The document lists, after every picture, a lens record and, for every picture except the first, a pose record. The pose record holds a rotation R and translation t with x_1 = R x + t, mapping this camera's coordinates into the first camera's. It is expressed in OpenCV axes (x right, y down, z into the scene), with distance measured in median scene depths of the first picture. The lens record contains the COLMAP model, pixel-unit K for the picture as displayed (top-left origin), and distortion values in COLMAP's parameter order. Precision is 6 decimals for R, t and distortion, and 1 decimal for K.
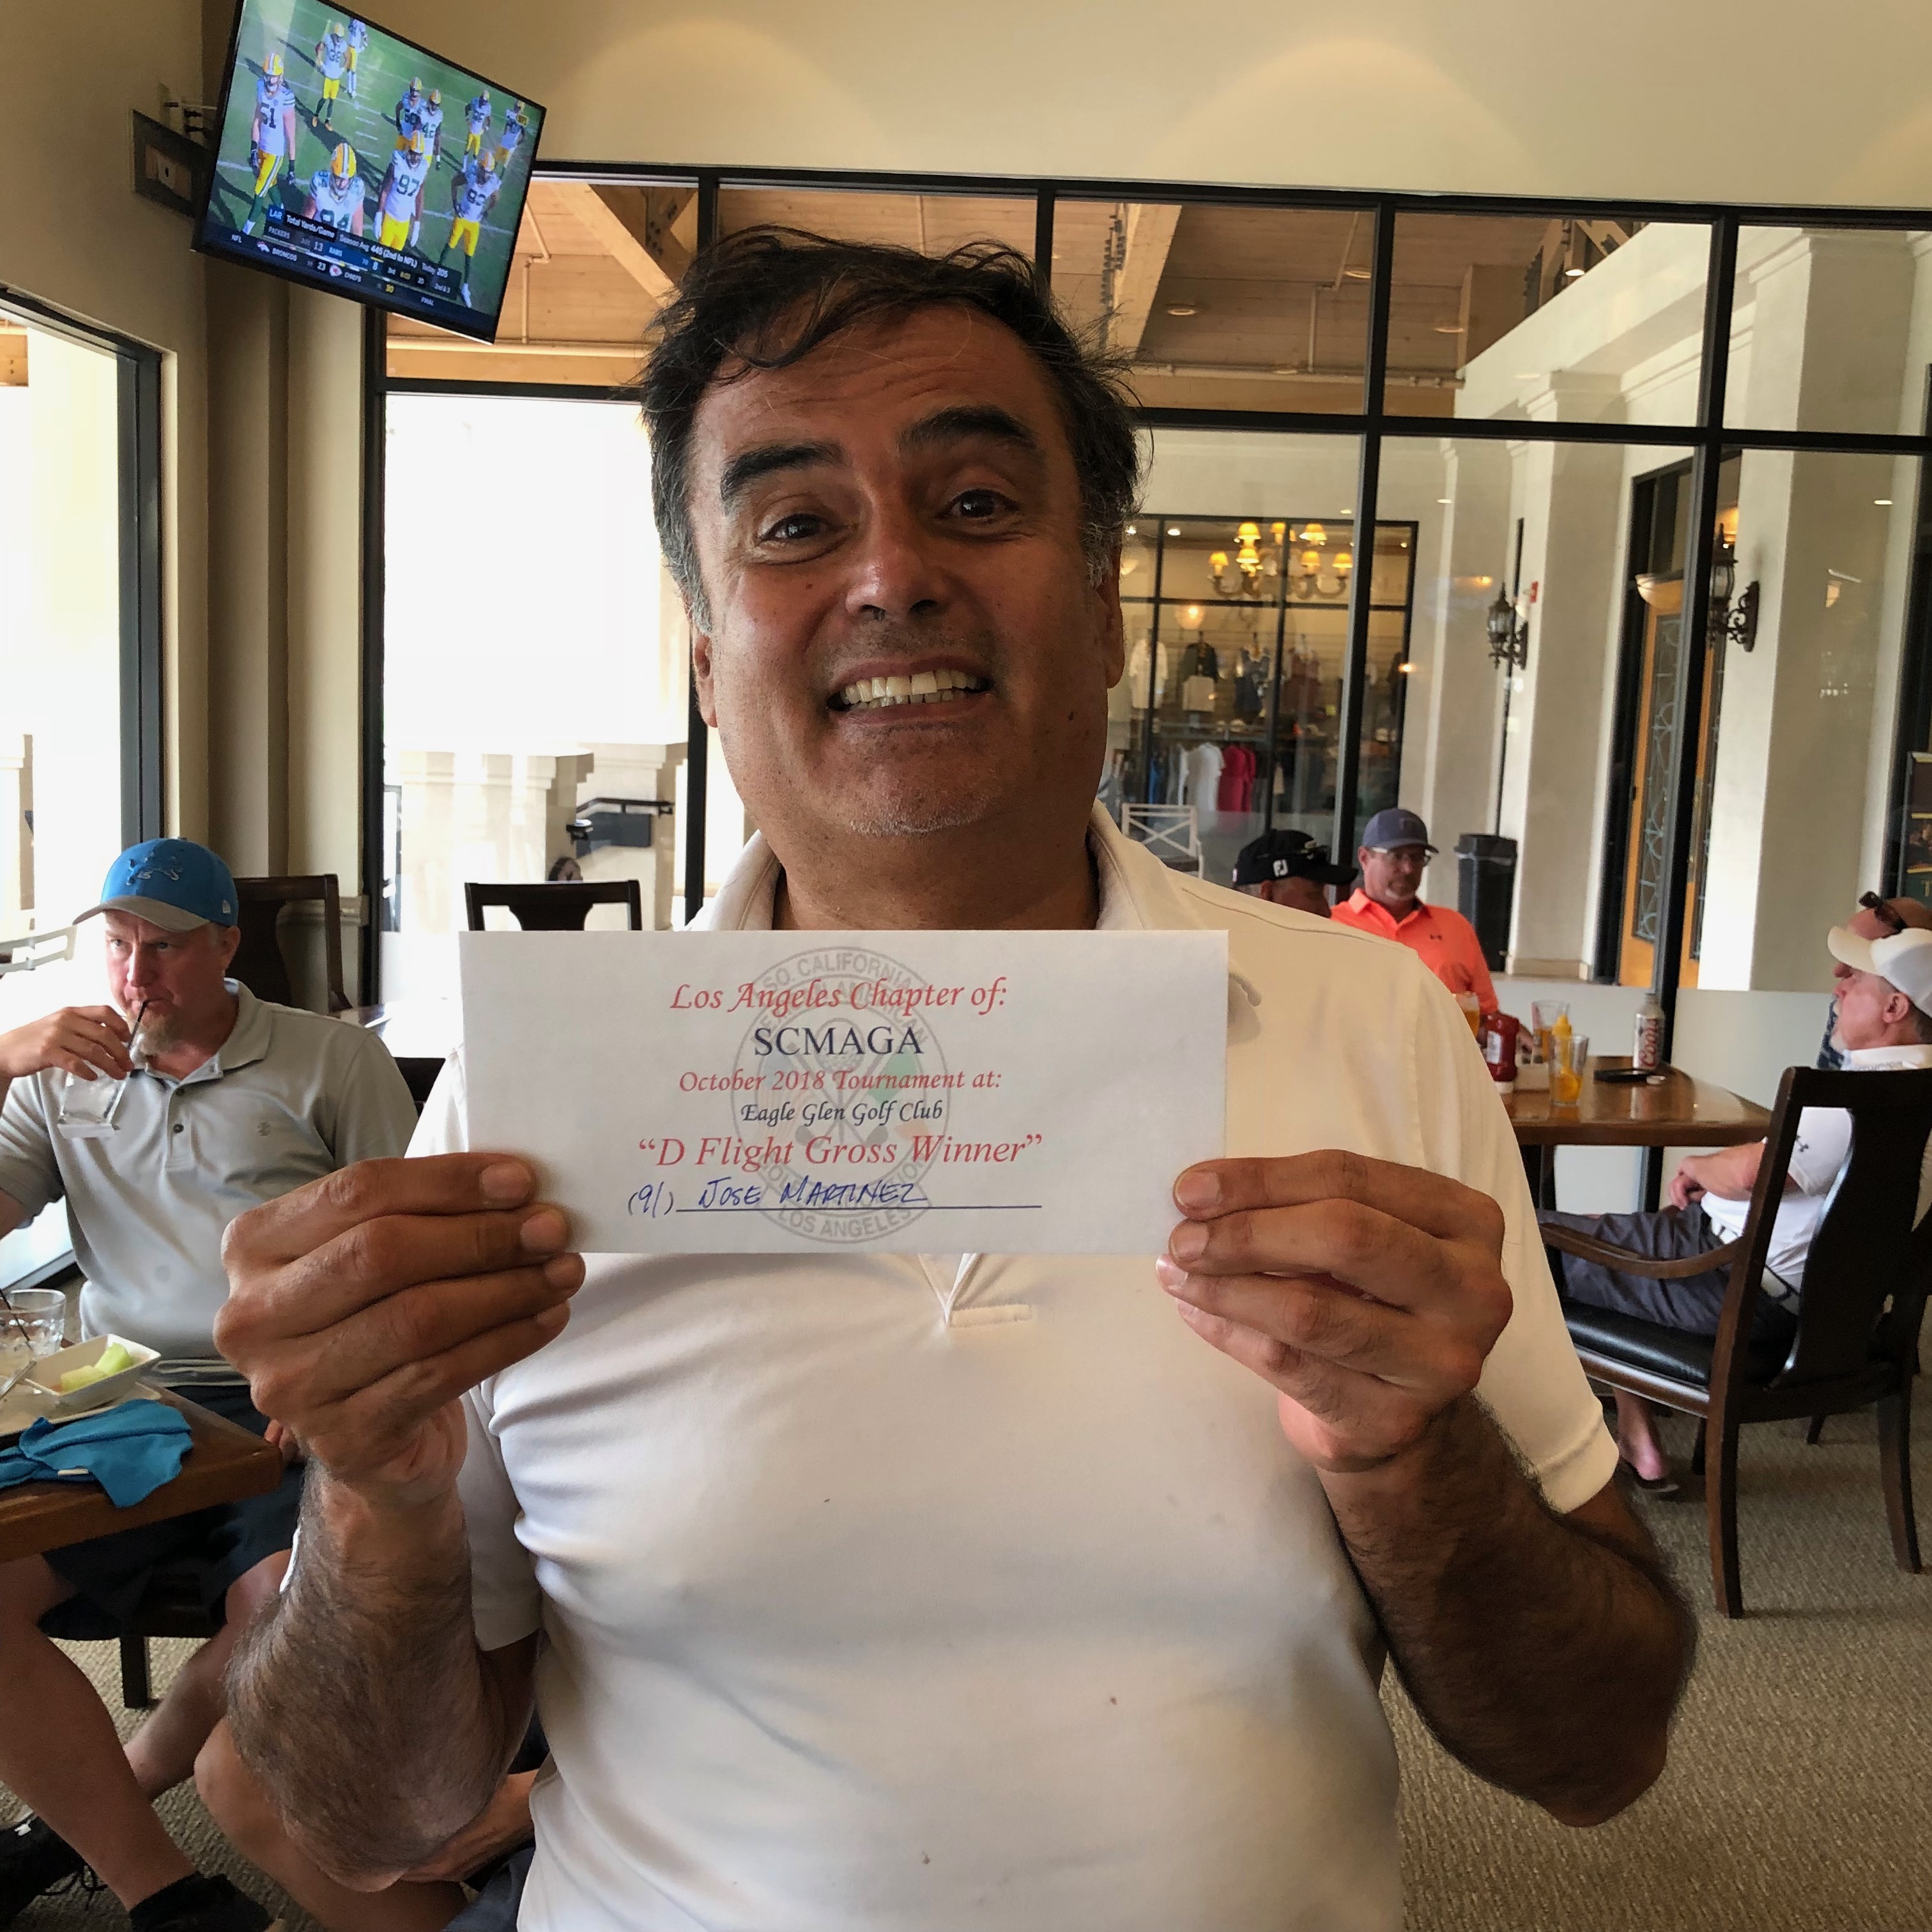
lens RADIAL K [[2177.1, 0, 982.7], [0, 2177.1, 939.5], [0, 0, 1]] dist [-0.009689, 0.052604]
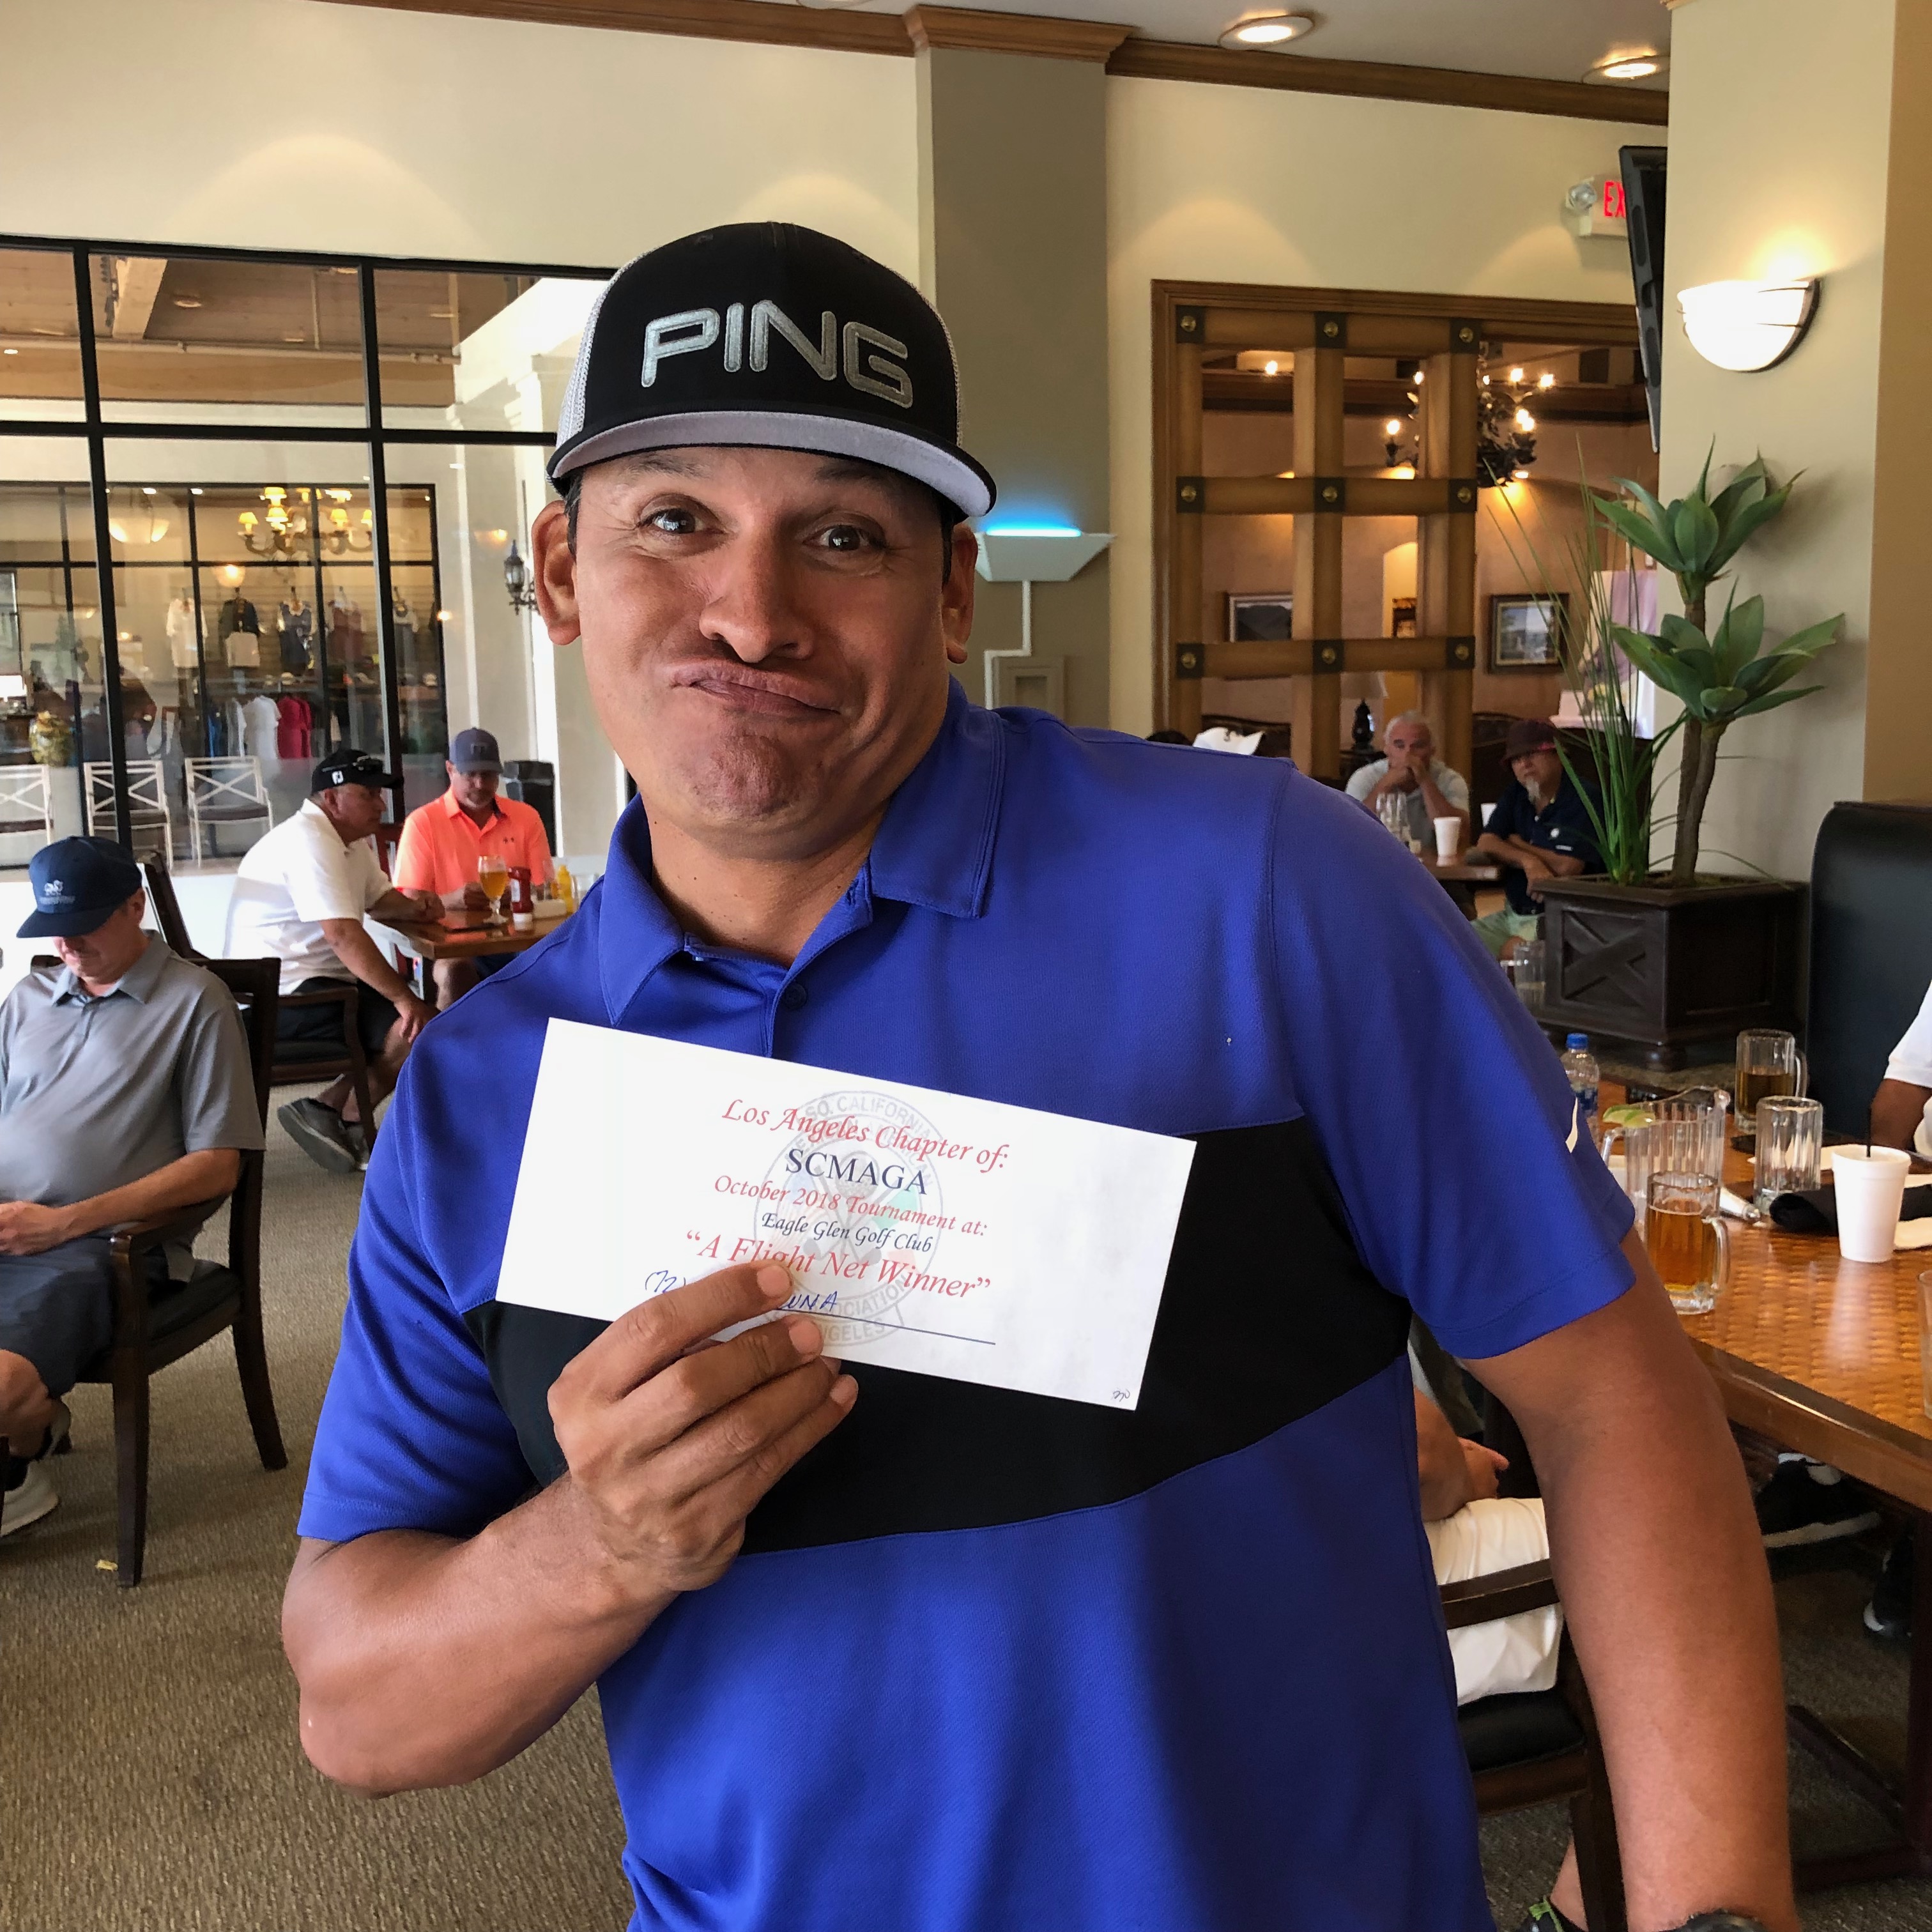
lens RADIAL K [[2116.9, 0, 966.0], [0, 2116.9, 966.0], [0, 0, 1]] dist [0.131866, -0.358291]
pose [[0.910223, -0.118894, 0.396685, -0.018039], [0.102305, 0.992768, 0.062805, 0.013405], [-0.401283, -0.016584, 0.915804, -0.132603]]
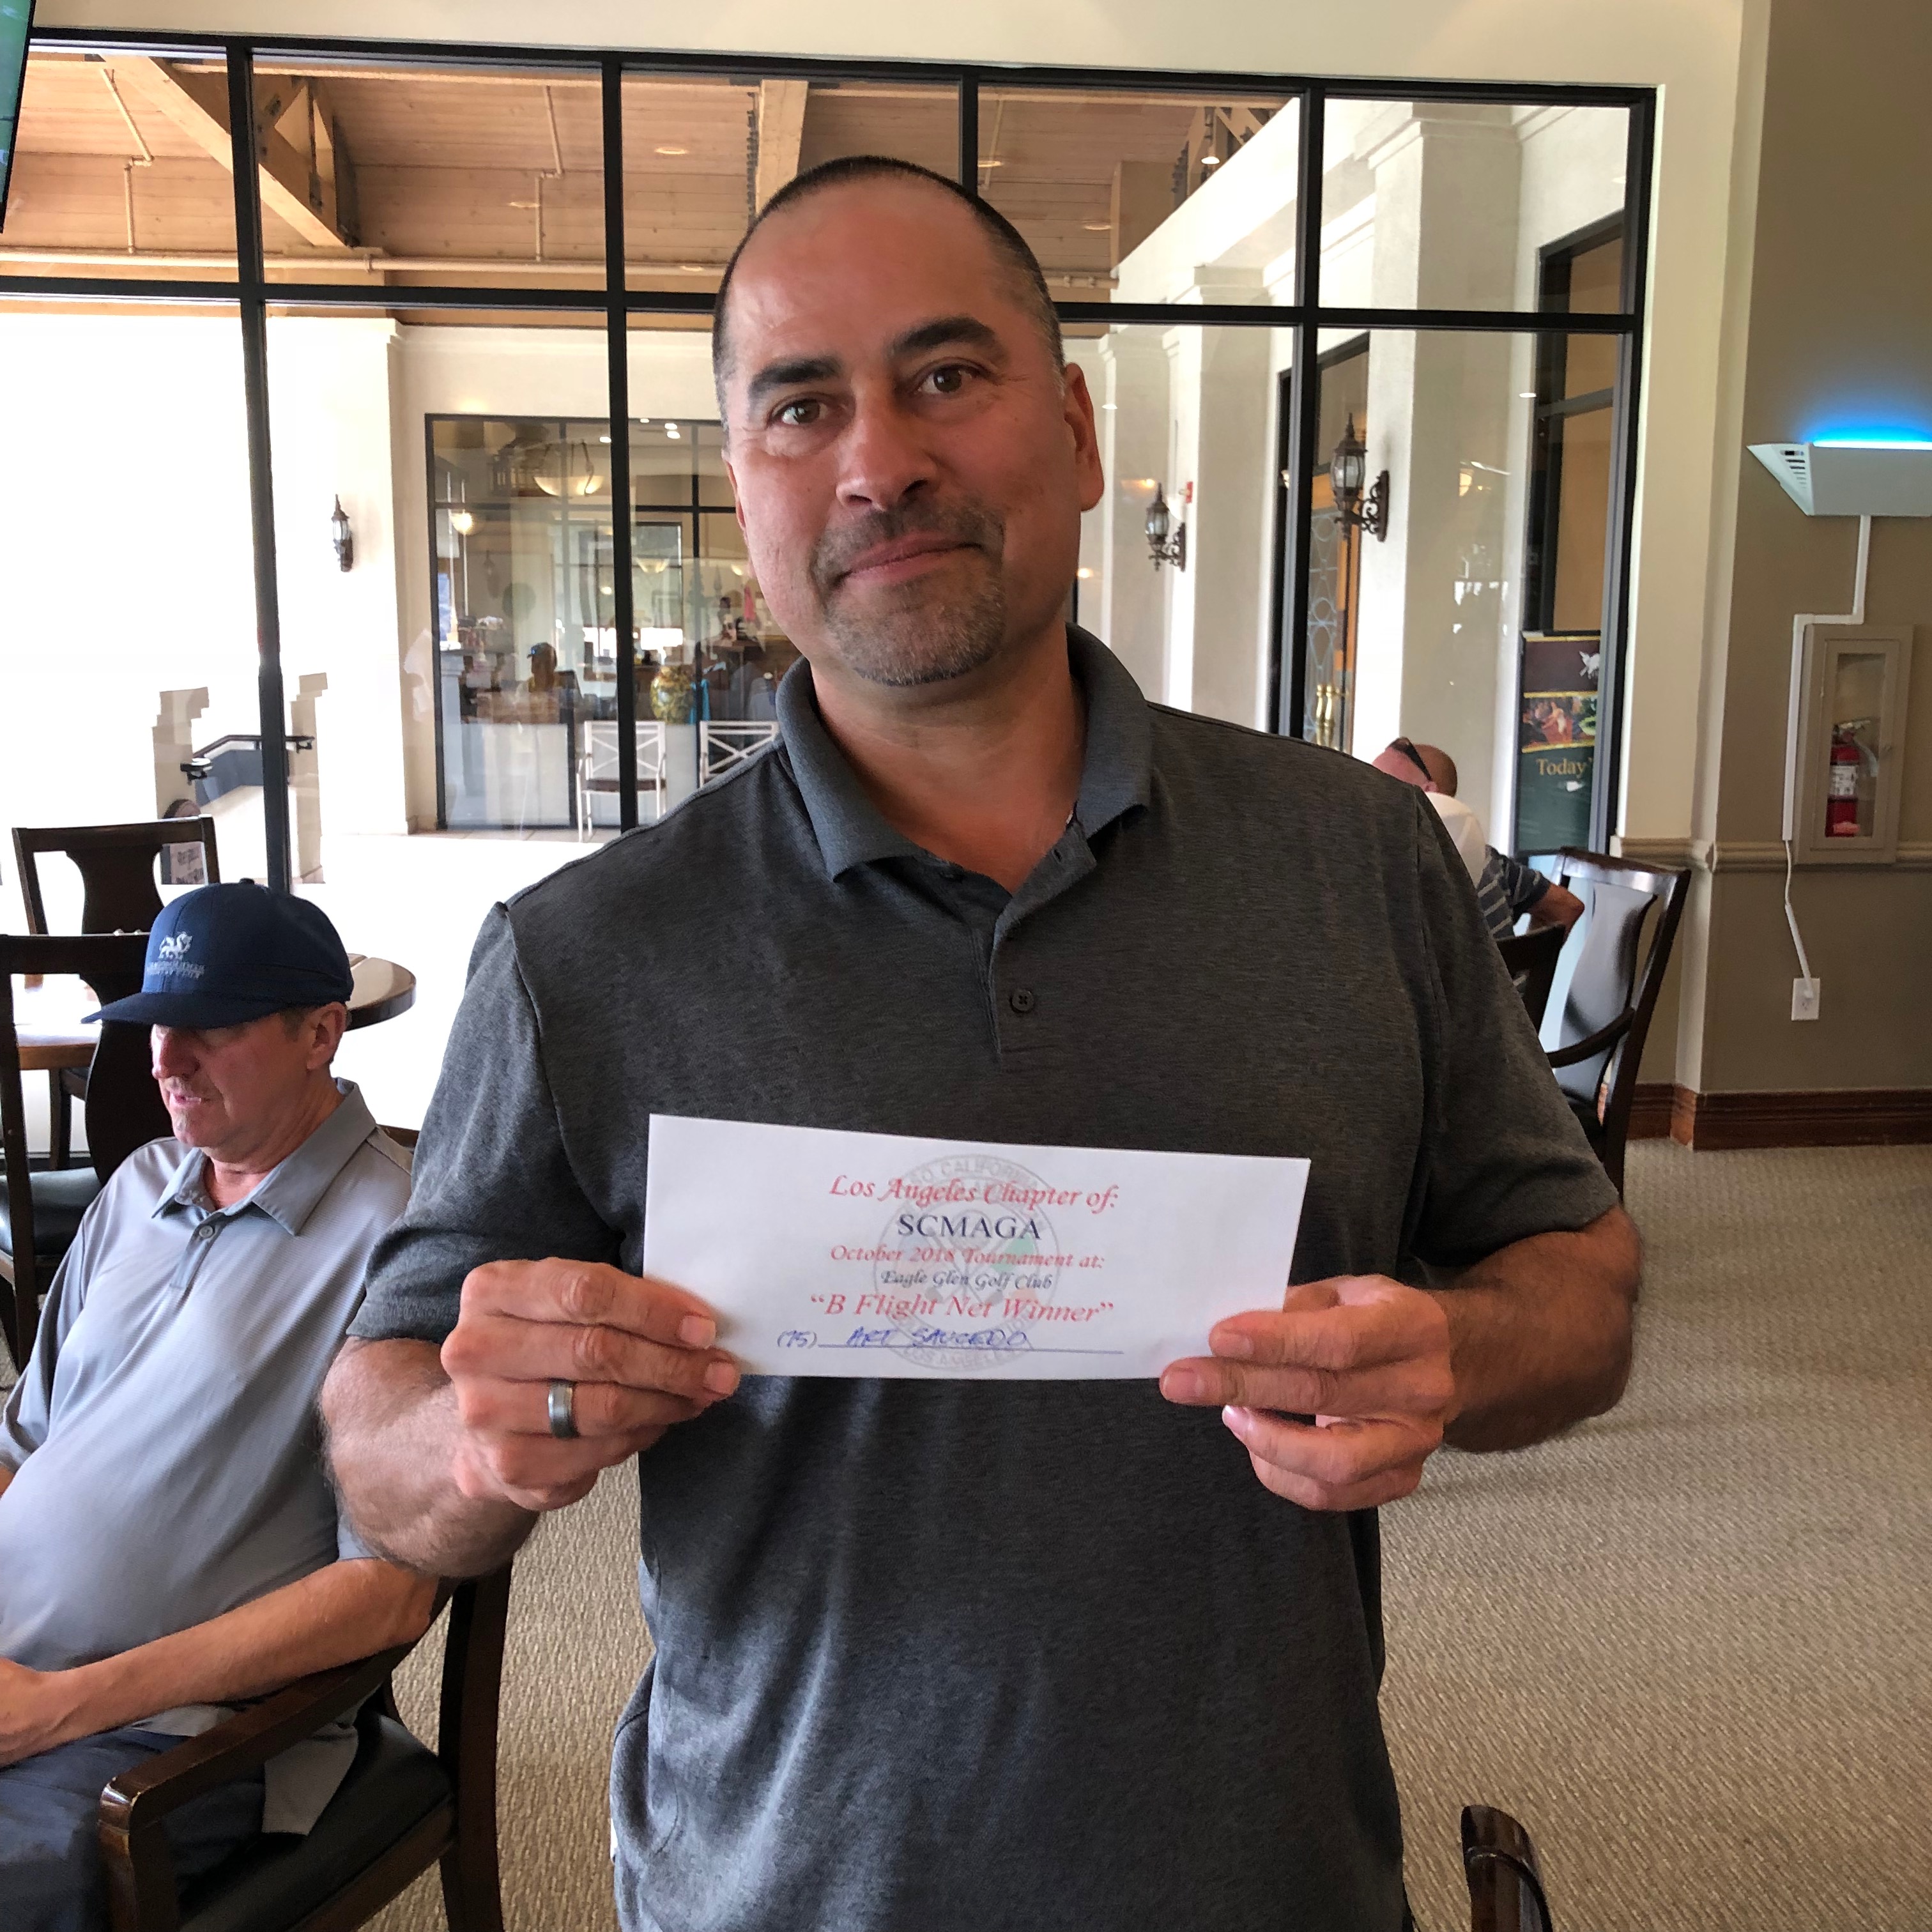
lens RADIAL K [[2166.0, 0, 991.1], [0, 2166.0, 967.5], [0, 0, 1]] dist [0.010036, -0.024541]
pose [[0.990182, -0.054476, 0.128733, 0.021418], [0.048082, 0.997475, 0.052266, 0.002113], [-0.131255, -0.045563, 0.990301, 0.014262]]
